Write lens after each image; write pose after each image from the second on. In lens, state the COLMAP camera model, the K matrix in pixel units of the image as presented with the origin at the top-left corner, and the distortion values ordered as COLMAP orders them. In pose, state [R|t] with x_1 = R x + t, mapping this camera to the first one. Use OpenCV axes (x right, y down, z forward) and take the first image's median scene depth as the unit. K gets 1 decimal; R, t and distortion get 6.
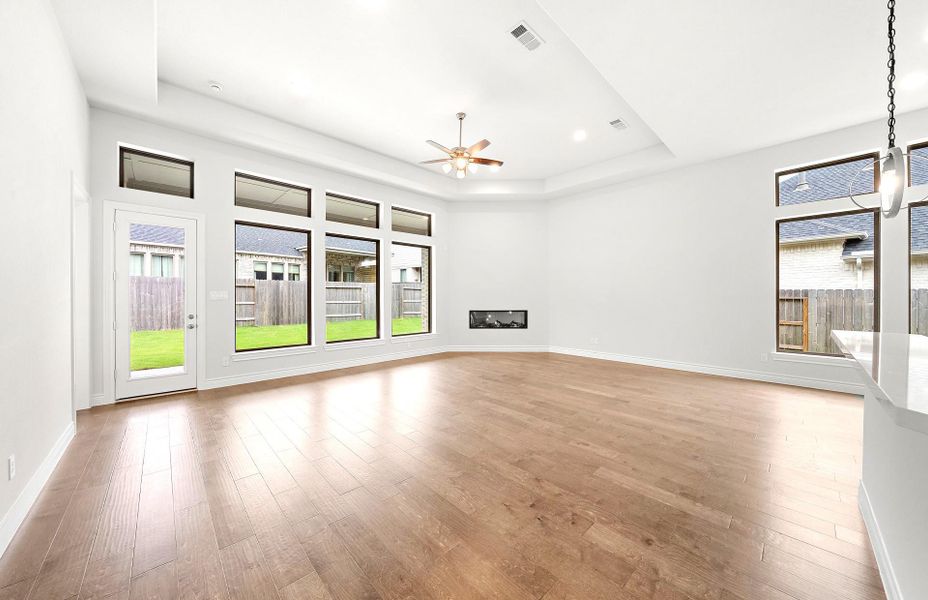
lens RADIAL K [[319.3, 0, 460.4], [0, 319.3, 298.5], [0, 0, 1]] dist [-0.000031, 0.000020]
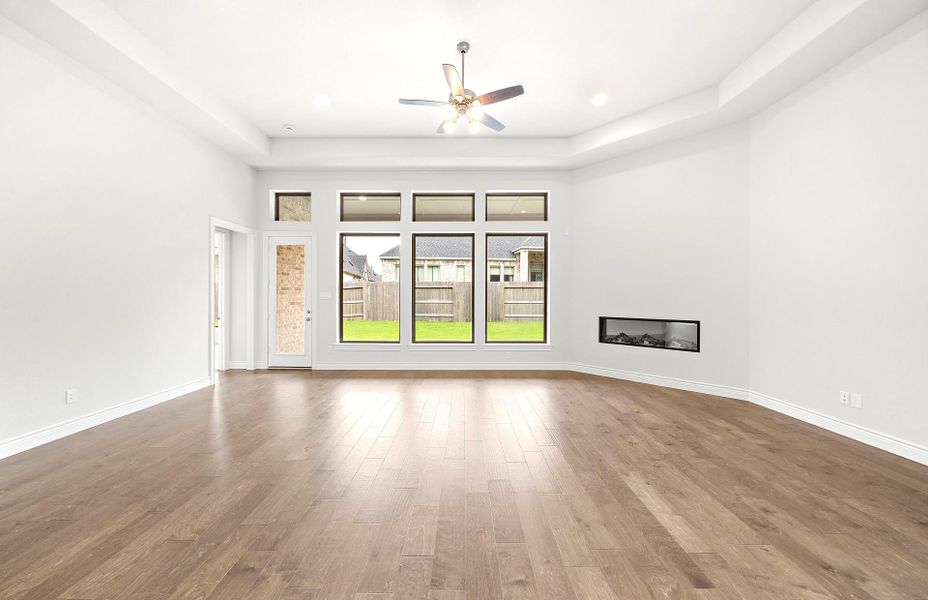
lens RADIAL K [[321.9, 0, 462.5], [0, 321.9, 297.7], [0, 0, 1]] dist [-0.001342, -0.000204]
pose [[0.725379, 0.005195, -0.688331, 0.504371], [-0.006965, 0.999976, 0.000207, -0.005009], [0.688315, 0.004644, 0.725397, 0.469869]]
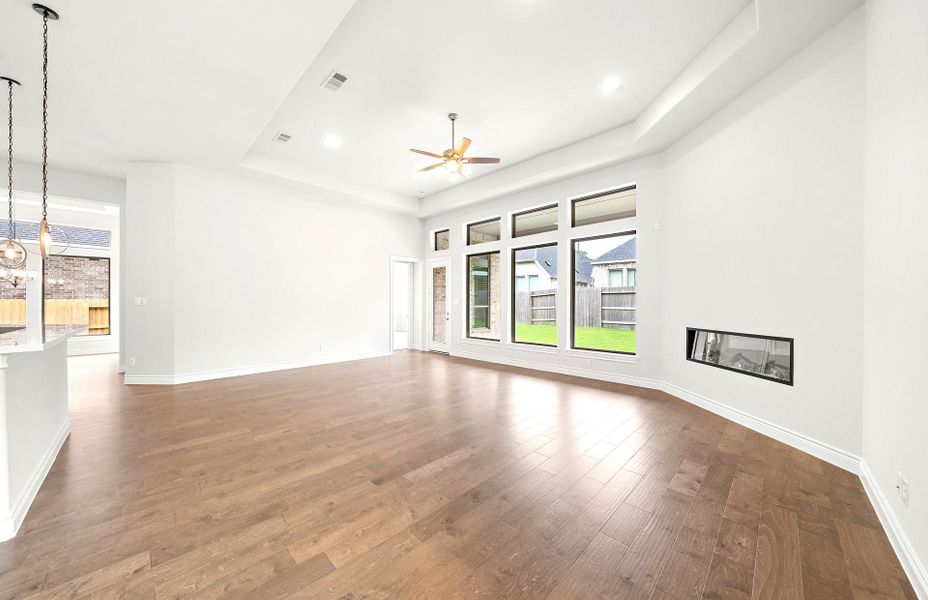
lens RADIAL K [[322.7, 0, 462.2], [0, 322.7, 303.0], [0, 0, 1]] dist [-0.001433, -0.000021]
pose [[0.035277, 0.002531, -0.999374, 0.982184], [-0.006744, 0.999975, 0.002294, -0.007810], [0.999355, 0.006659, 0.035293, 0.992622]]
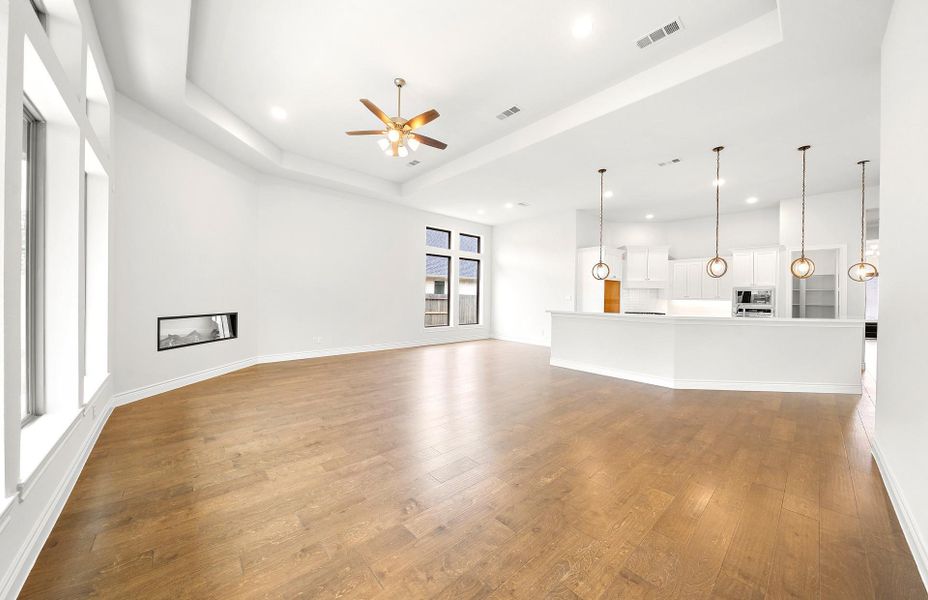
lens RADIAL K [[319.3, 0, 460.4], [0, 319.3, 298.5], [0, 0, 1]] dist [-0.000031, 0.000020]
pose [[0.022907, -0.005825, 0.999721, -0.836148], [-0.010384, 0.999928, 0.006064, -0.007186], [-0.999684, -0.010520, 0.022845, 0.814385]]
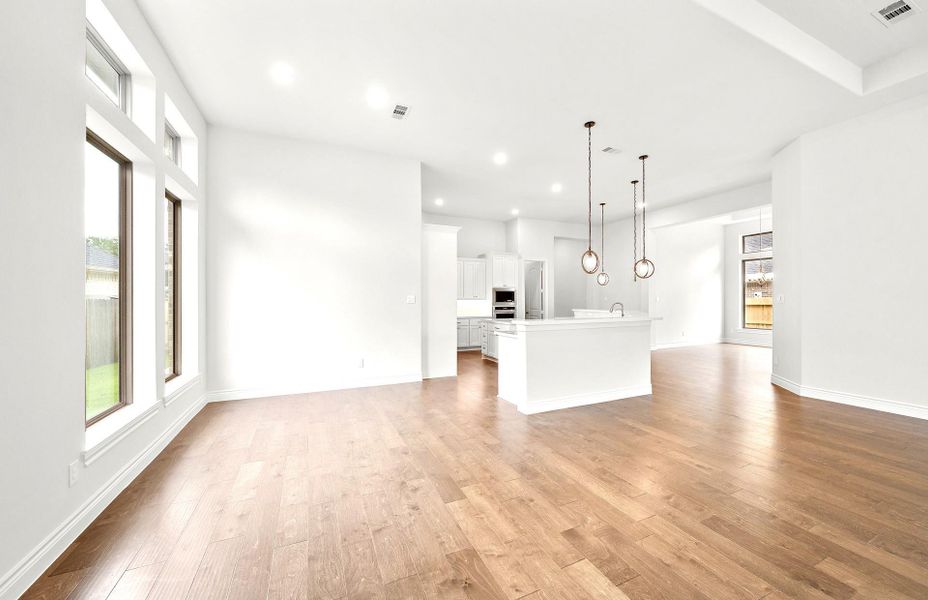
lens RADIAL K [[336.2, 0, 460.4], [0, 336.2, 300.6], [0, 0, 1]] dist [-0.001644, -0.000188]
pose [[-0.944159, 0.002270, 0.329482, 0.447617], [0.004754, 0.999966, 0.006734, -0.010873], [-0.329455, 0.007925, -0.944138, 1.316060]]
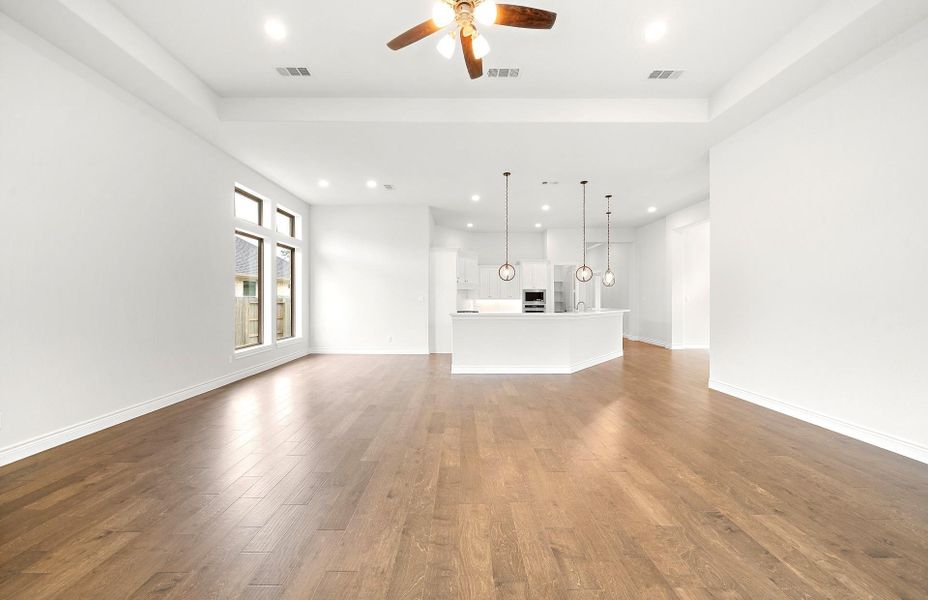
lens RADIAL K [[321.9, 0, 462.5], [0, 321.9, 297.7], [0, 0, 1]] dist [-0.001342, -0.000204]
pose [[-0.732280, 0.004876, 0.680987, -0.324621], [0.004643, 0.999987, -0.002168, -0.008814], [-0.680988, 0.001574, -0.732293, 1.351979]]
